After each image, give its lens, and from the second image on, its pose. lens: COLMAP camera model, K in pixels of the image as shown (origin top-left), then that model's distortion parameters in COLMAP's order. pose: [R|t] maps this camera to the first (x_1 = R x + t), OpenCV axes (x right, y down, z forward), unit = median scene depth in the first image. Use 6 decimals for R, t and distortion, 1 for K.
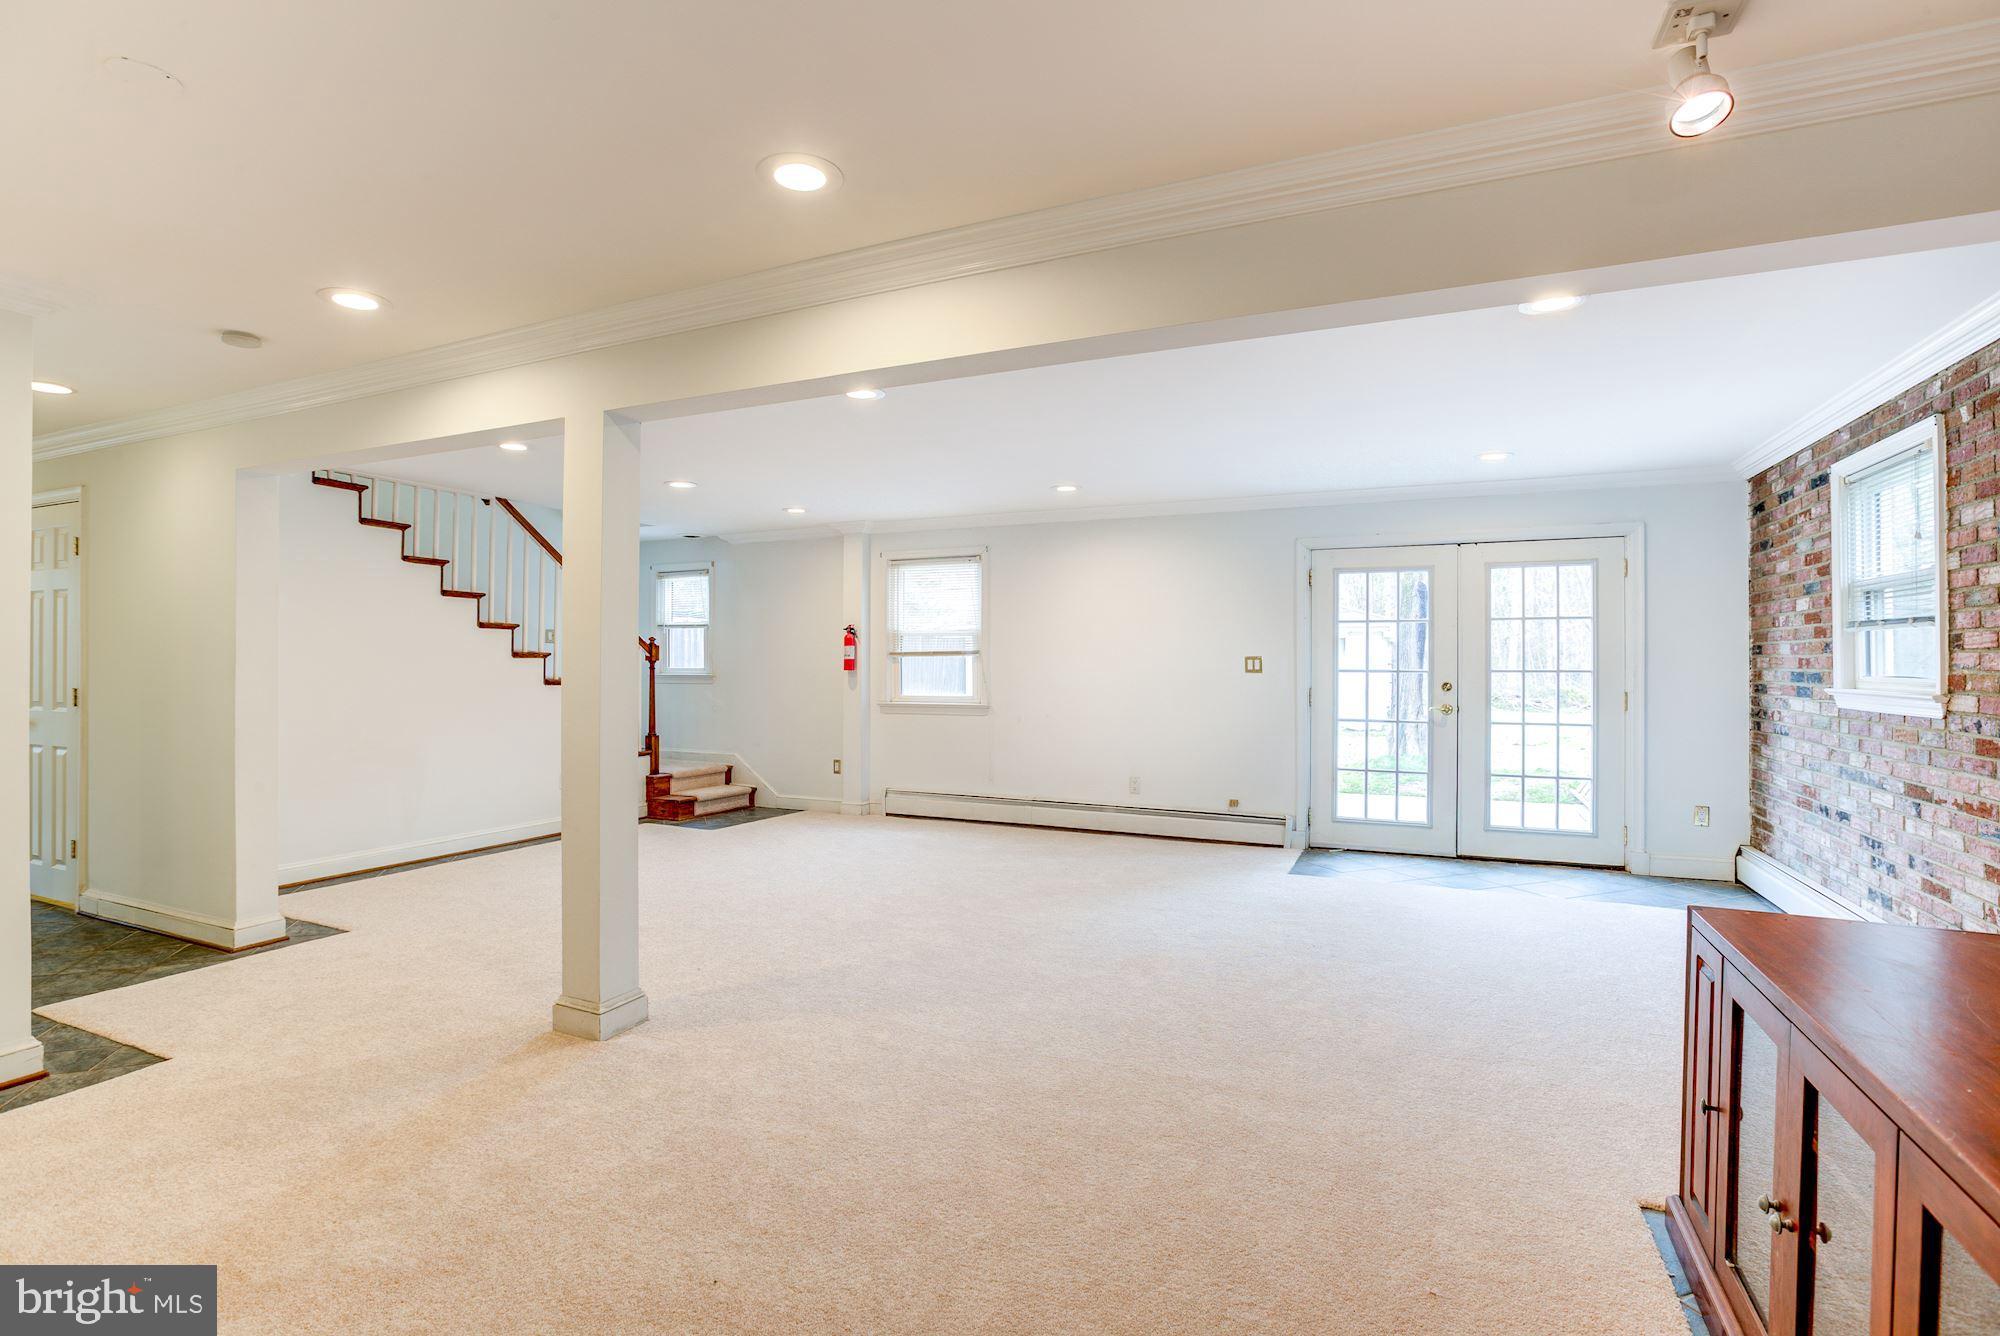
lens RADIAL K [[916.3, 0, 997.7], [0, 916.3, 662.0], [0, 0, 1]] dist [-0.046630, 0.016977]
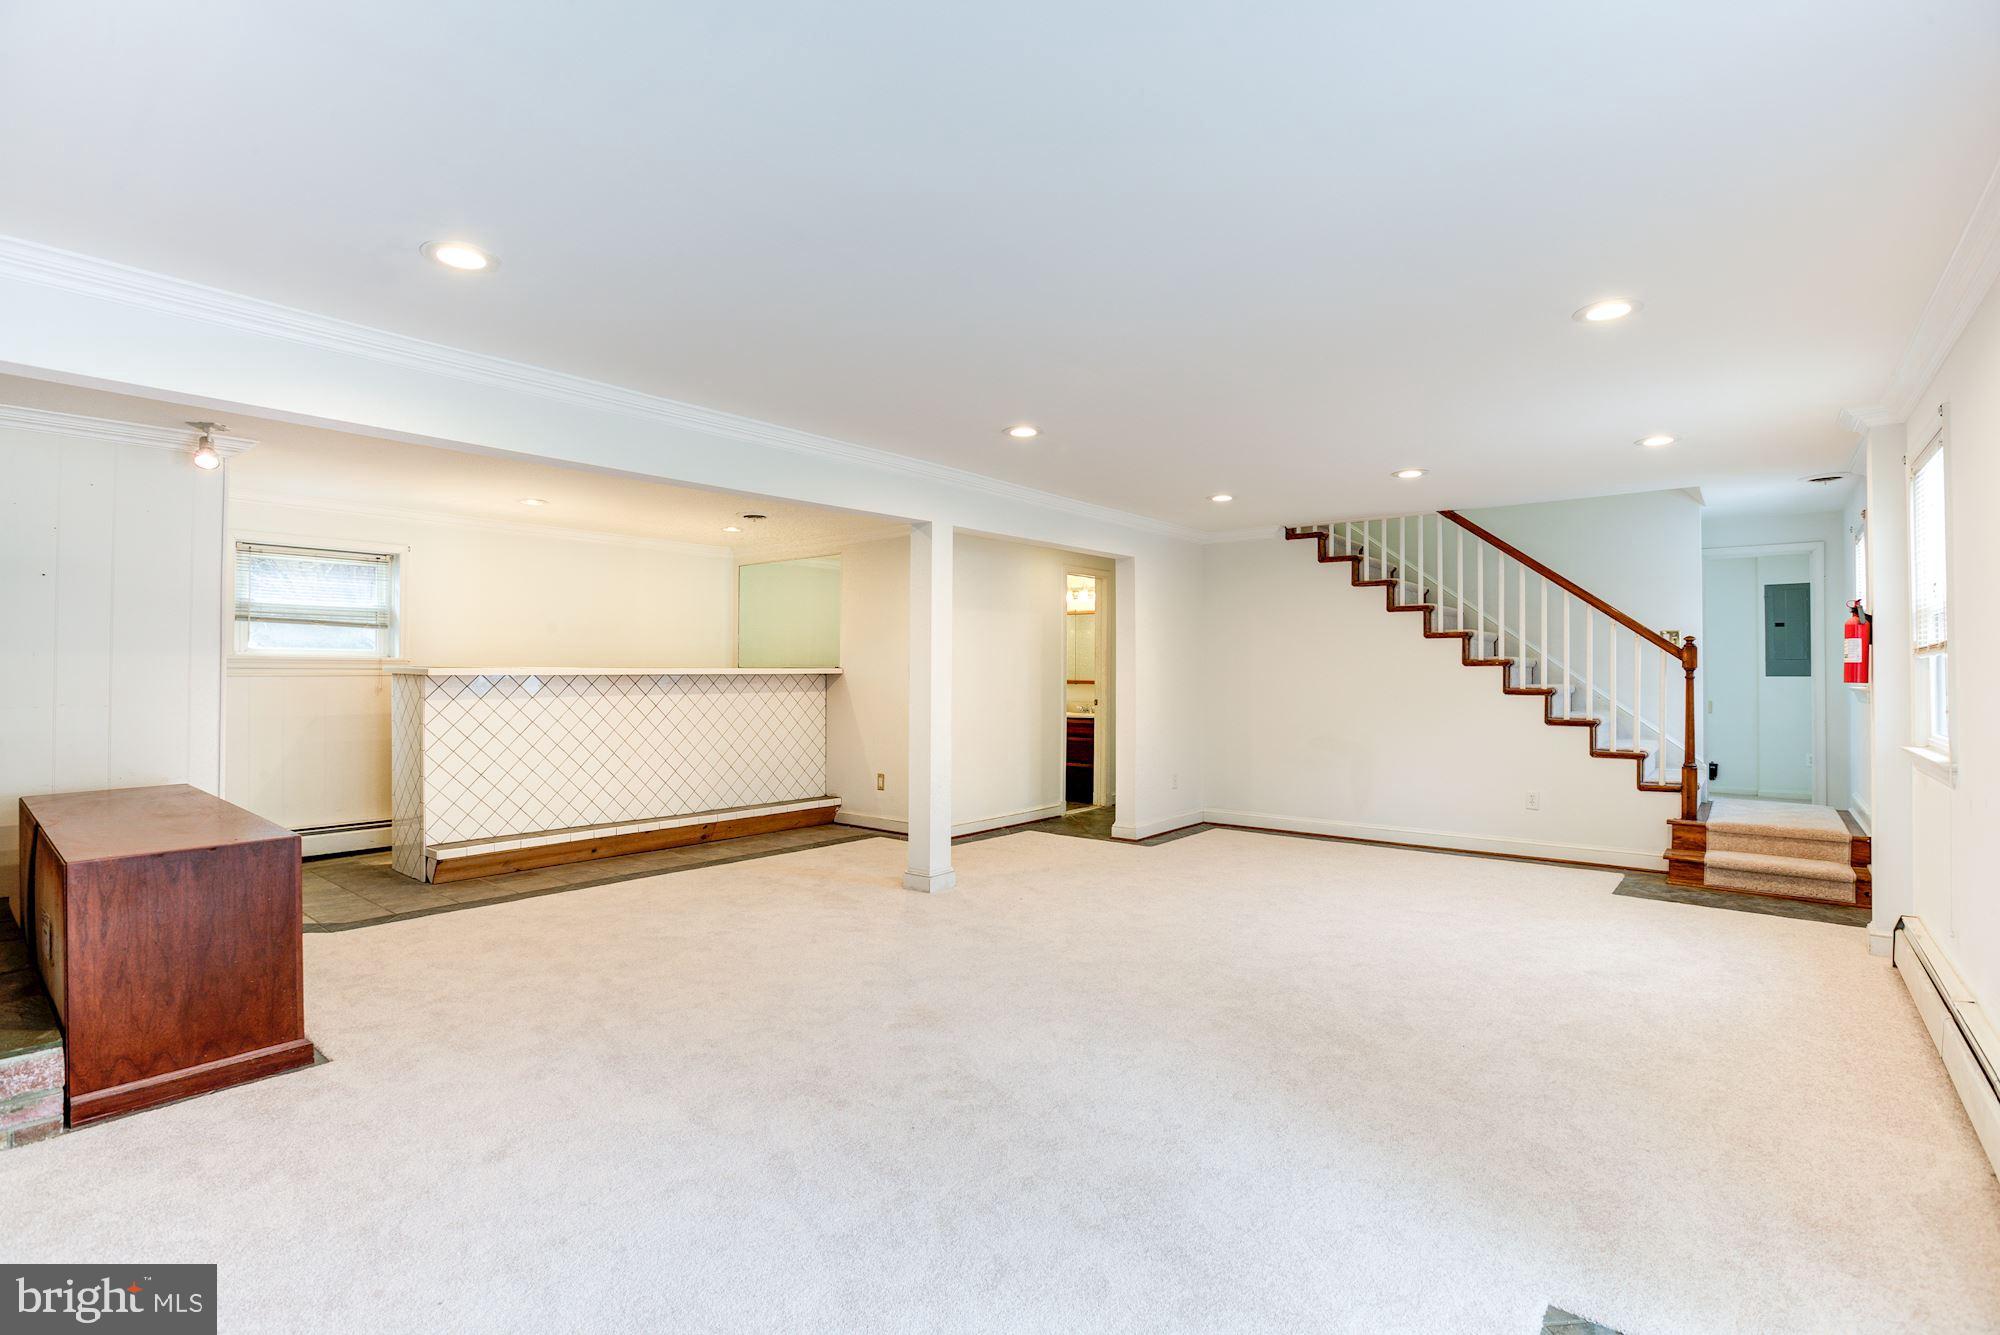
lens RADIAL K [[916.3, 0, 997.7], [0, 916.3, 661.5], [0, 0, 1]] dist [-0.046630, 0.016977]
pose [[-0.263223, -0.014416, -0.964627, 0.483656], [0.000316, 0.999887, -0.015029, 0.004220], [0.964735, -0.004261, -0.263189, 0.644285]]
